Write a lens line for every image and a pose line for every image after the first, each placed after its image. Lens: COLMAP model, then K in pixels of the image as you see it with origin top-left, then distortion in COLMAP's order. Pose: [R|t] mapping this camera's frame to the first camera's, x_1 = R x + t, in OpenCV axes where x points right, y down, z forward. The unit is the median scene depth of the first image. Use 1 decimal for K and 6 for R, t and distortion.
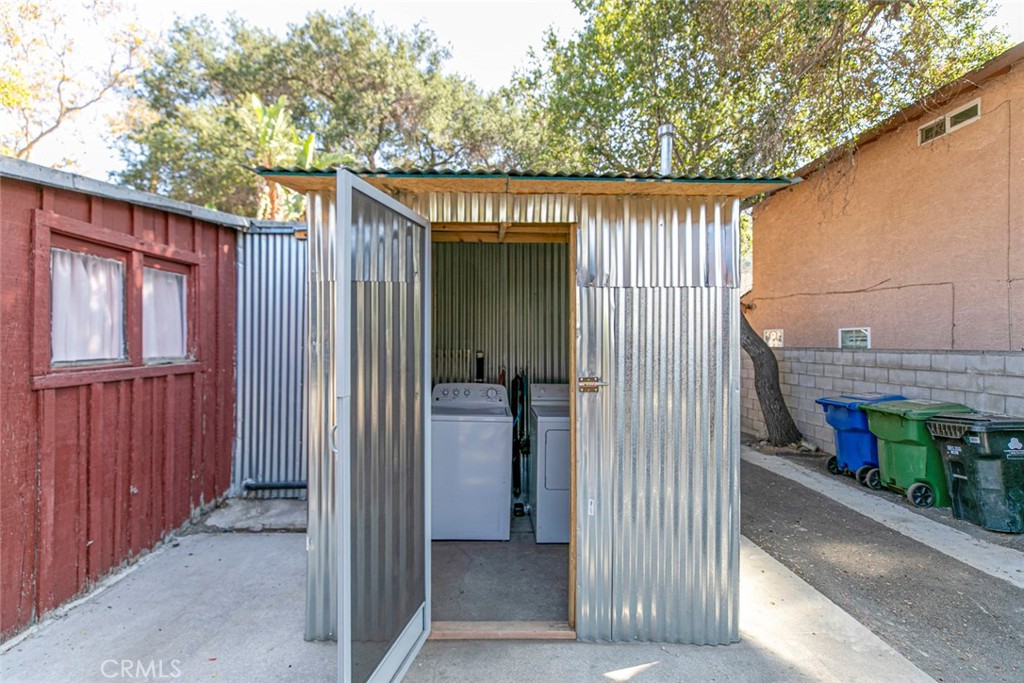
lens RADIAL K [[458.9, 0, 500.8], [0, 458.9, 336.4], [0, 0, 1]] dist [0.000385, -0.000026]
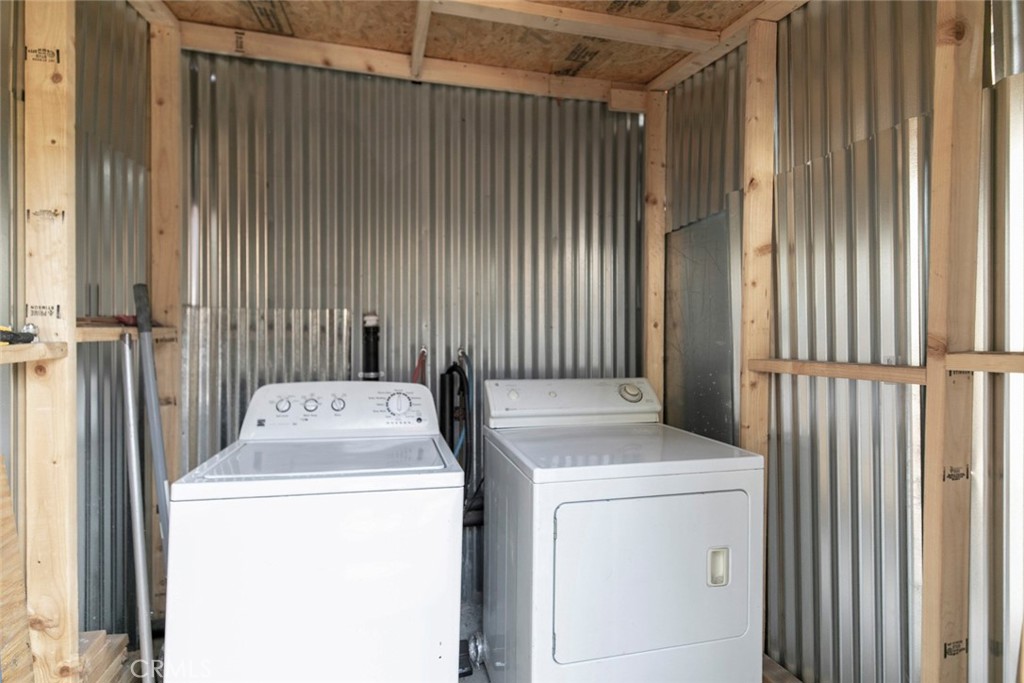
lens RADIAL K [[497.0, 0, 510.1], [0, 497.0, 339.1], [0, 0, 1]] dist [0.003064, 0.000204]
pose [[0.975933, -0.002601, 0.218055, -0.018024], [-0.001532, 0.999822, 0.018784, 0.050435], [-0.218065, -0.018666, 0.975756, 0.487934]]
